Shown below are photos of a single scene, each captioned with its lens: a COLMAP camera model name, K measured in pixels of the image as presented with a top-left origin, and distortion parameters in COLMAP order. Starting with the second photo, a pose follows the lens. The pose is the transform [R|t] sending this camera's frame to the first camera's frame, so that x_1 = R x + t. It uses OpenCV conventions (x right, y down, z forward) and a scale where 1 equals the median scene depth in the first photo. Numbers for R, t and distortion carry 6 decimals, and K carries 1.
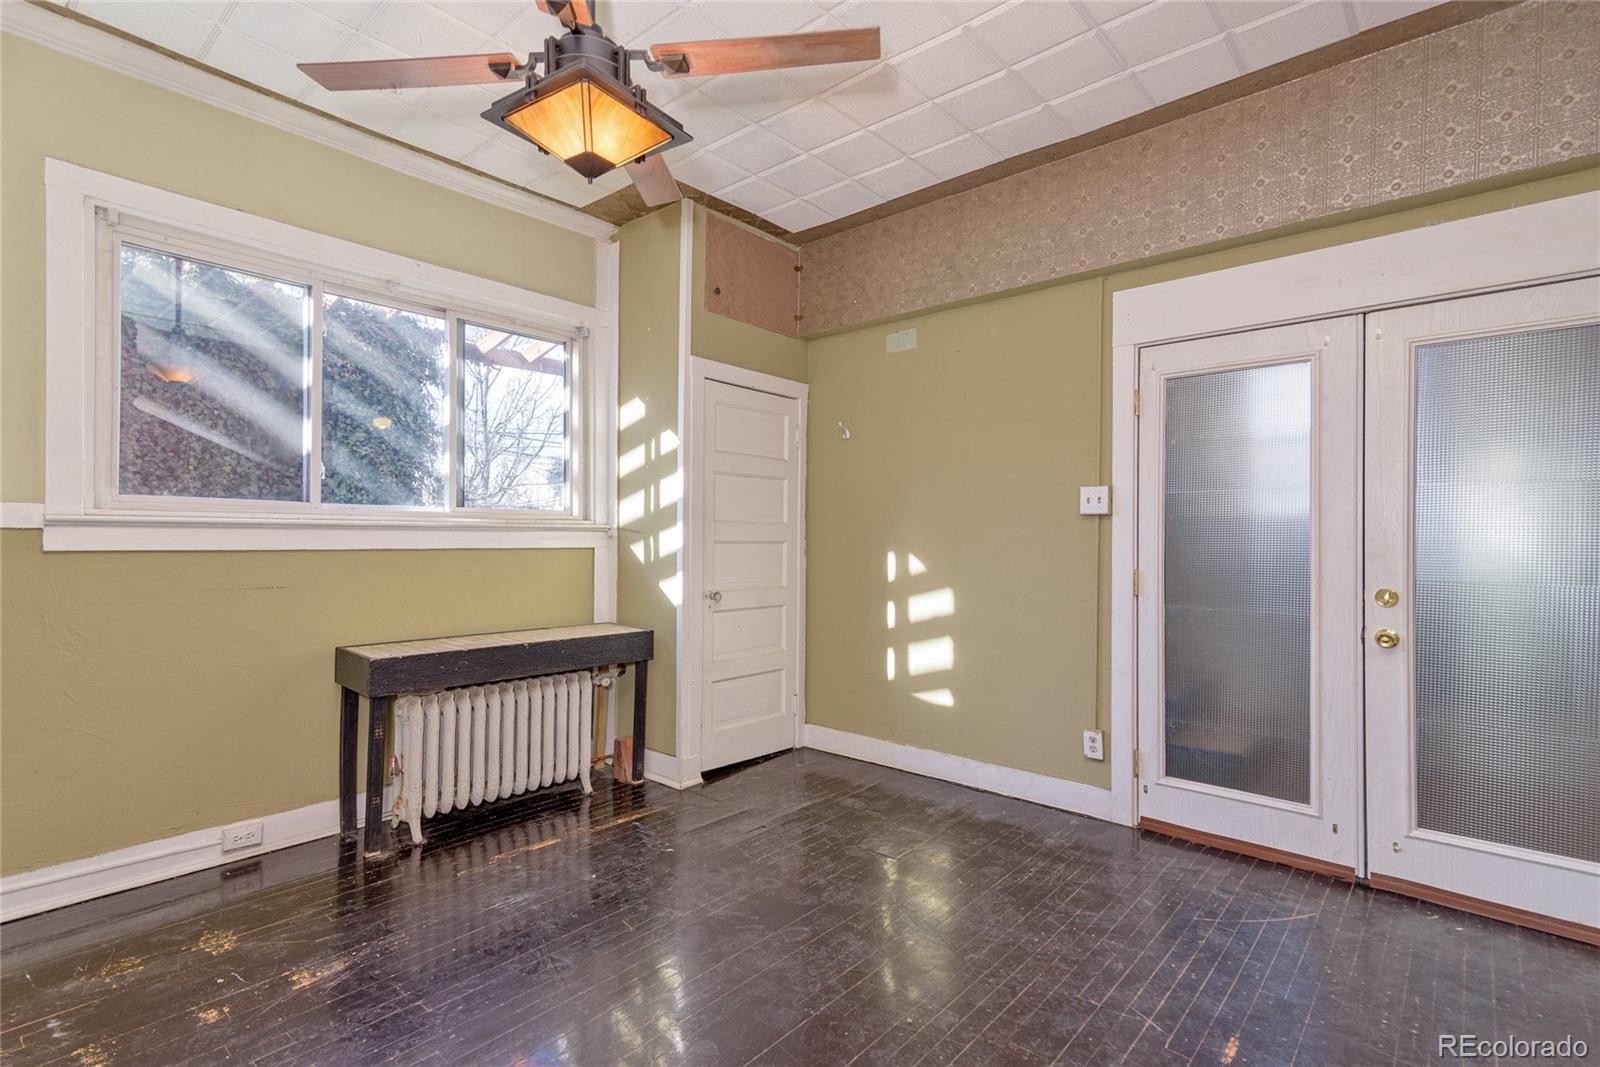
lens RADIAL K [[771.3, 0, 802.9], [0, 771.3, 532.9], [0, 0, 1]] dist [0.019665, -0.000031]
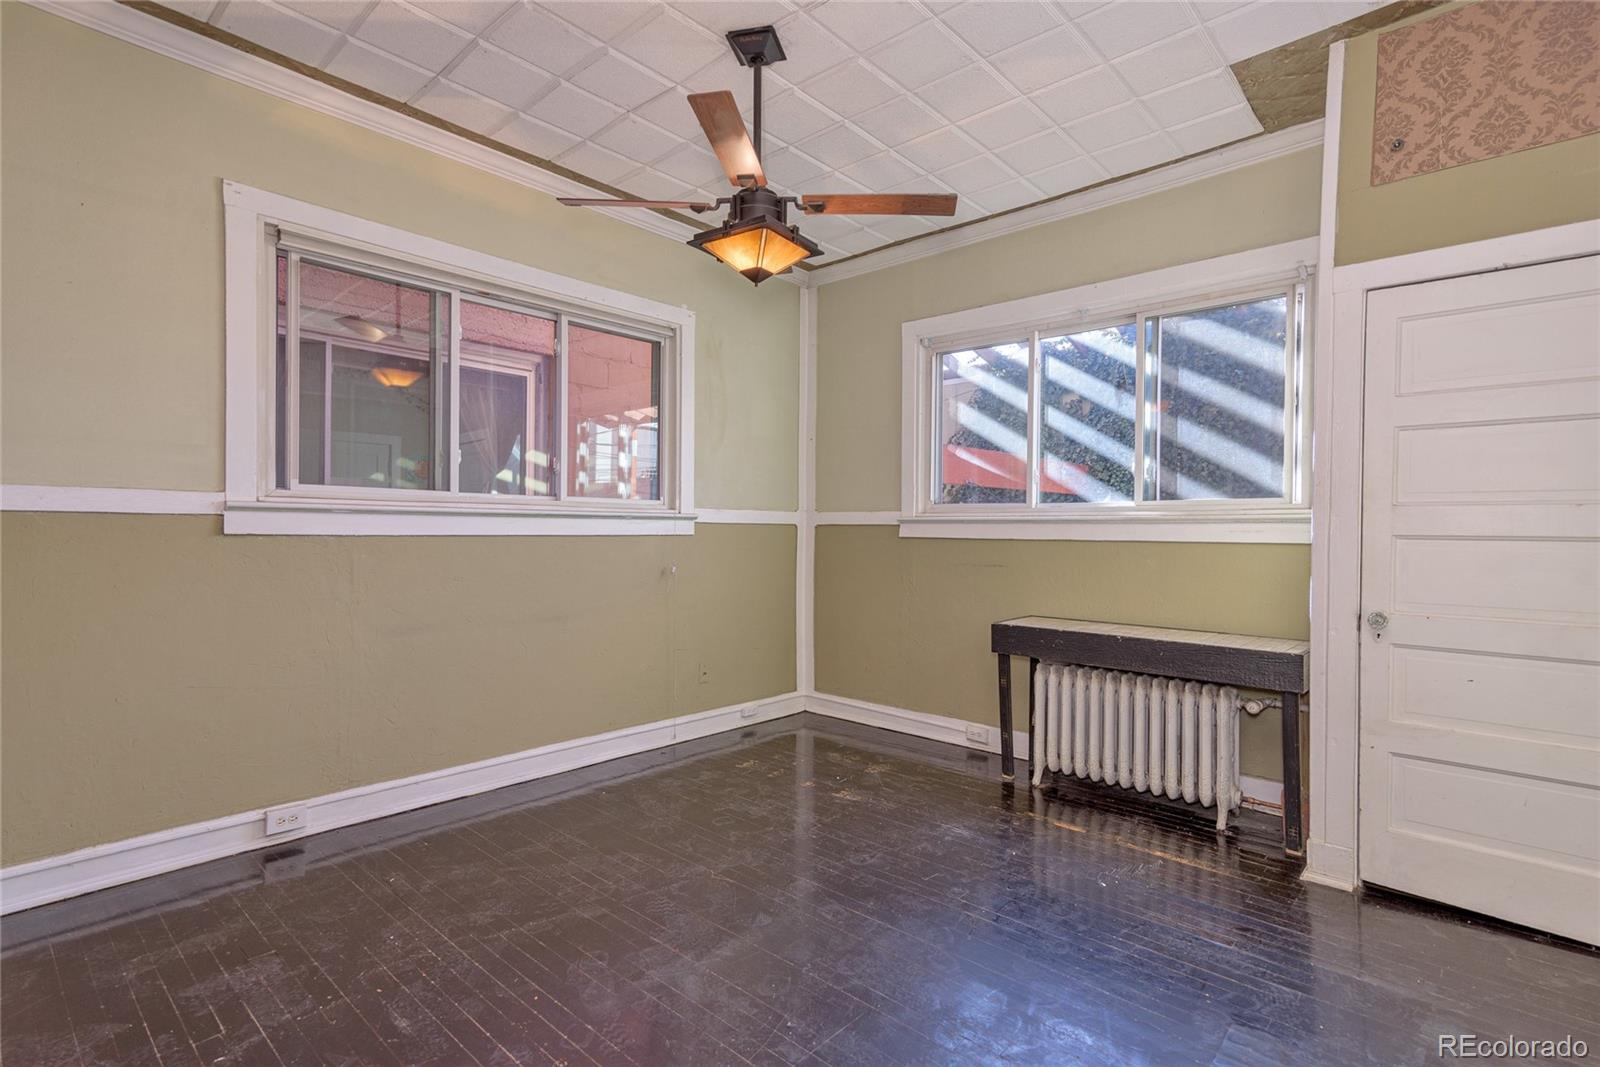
lens RADIAL K [[771.3, 0, 802.9], [0, 771.3, 532.9], [0, 0, 1]] dist [0.019665, -0.000031]
pose [[-0.020750, -0.001151, -0.999784, 0.649912], [-0.001633, 0.999998, -0.001117, 0.011945], [0.999783, 0.001610, -0.020752, 0.616748]]
